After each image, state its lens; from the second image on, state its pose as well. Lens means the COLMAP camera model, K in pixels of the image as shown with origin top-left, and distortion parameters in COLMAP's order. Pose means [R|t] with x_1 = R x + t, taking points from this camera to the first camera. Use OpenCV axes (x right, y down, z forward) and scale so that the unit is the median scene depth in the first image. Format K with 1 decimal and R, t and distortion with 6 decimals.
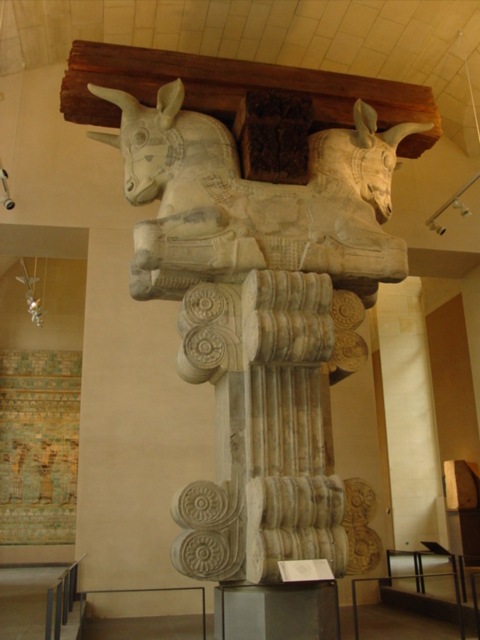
lens RADIAL K [[650.2, 0, 240.0], [0, 650.2, 320.0], [0, 0, 1]] dist [-0.190118, 0.222510]
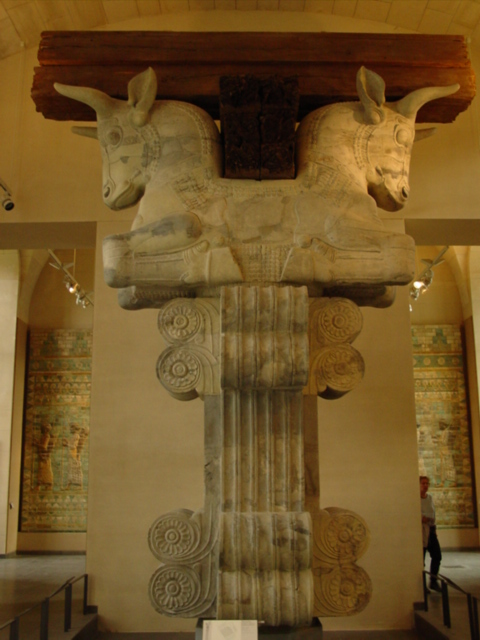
lens RADIAL K [[726.0, 0, 240.0], [0, 726.0, 320.0], [0, 0, 1]] dist [-0.155314, 0.213842]
pose [[0.981099, -0.025626, -0.191802, 0.222763], [0.043313, 0.995125, 0.088599, -0.111882], [0.188597, -0.095232, 0.977426, 0.000063]]
